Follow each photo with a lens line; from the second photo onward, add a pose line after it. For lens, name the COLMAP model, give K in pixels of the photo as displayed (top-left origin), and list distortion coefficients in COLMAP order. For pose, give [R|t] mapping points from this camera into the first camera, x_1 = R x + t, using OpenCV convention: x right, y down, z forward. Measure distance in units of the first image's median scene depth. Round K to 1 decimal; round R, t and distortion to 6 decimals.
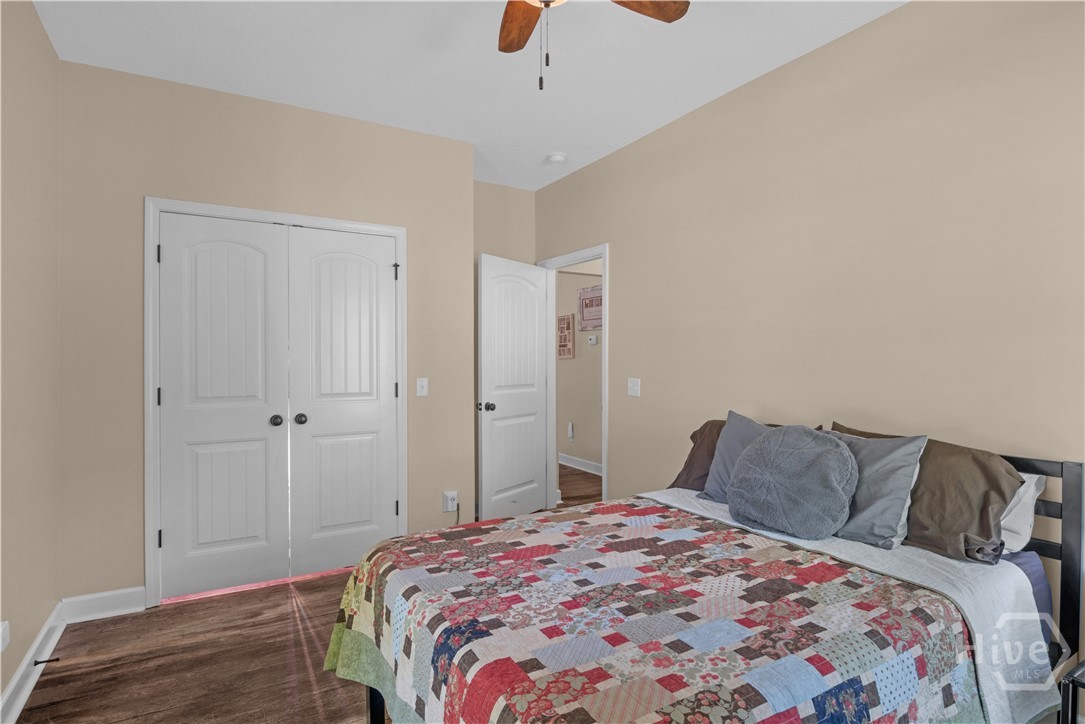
lens RADIAL K [[553.6, 0, 539.7], [0, 553.6, 352.6], [0, 0, 1]] dist [-0.005985, -0.001670]
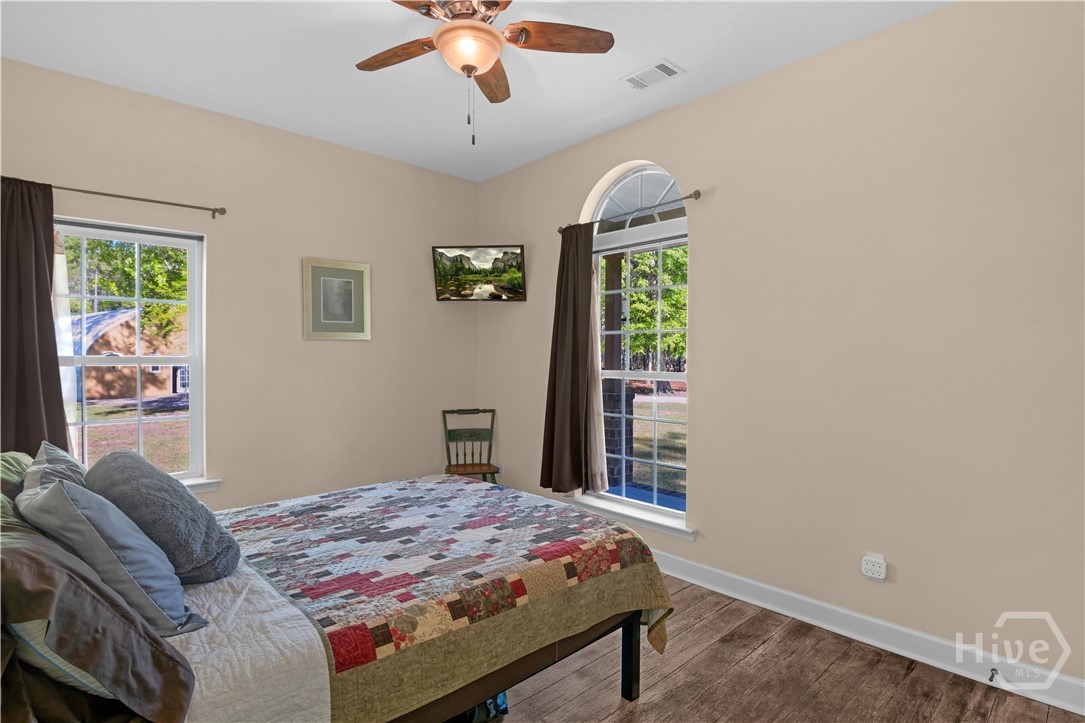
lens RADIAL K [[553.6, 0, 538.2], [0, 553.6, 363.8], [0, 0, 1]] dist [-0.005985, -0.001670]
pose [[-0.978039, -0.006425, -0.208323, 0.123988], [-0.008033, 0.999944, 0.006874, 0.012393], [0.208267, 0.008396, -0.978036, 2.192577]]
